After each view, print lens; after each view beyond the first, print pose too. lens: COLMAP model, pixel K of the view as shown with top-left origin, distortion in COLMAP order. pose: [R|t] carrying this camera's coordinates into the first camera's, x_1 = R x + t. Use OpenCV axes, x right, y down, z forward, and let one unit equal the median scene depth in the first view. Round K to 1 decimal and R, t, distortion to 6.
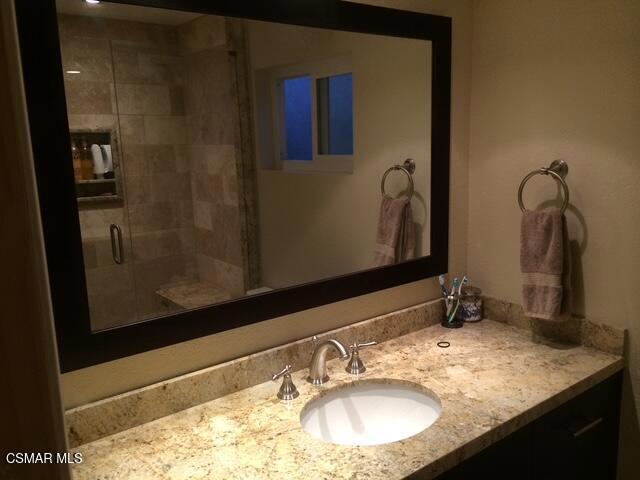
lens RADIAL K [[554.9, 0, 320.0], [0, 554.9, 240.0], [0, 0, 1]] dist [0.102728, -0.168539]
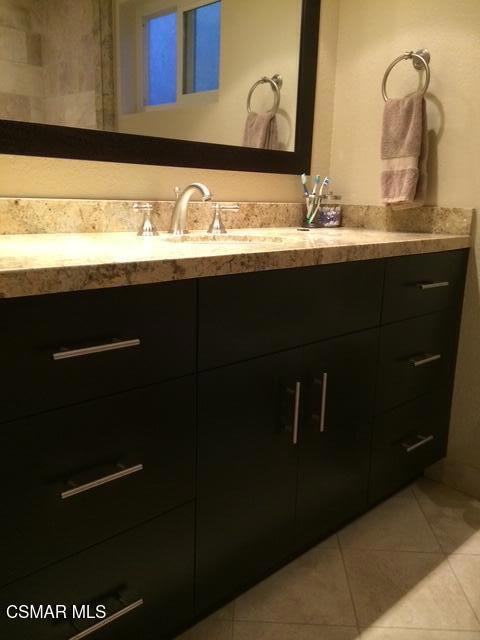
lens RADIAL K [[549.0, 0, 240.0], [0, 549.0, 320.0], [0, 0, 1]] dist [0.008844, 0.006890]
pose [[0.992528, 0.035606, 0.116710, -0.003194], [-0.041463, 0.997979, 0.048146, 0.298451], [-0.114760, -0.052626, 0.991998, 0.017881]]
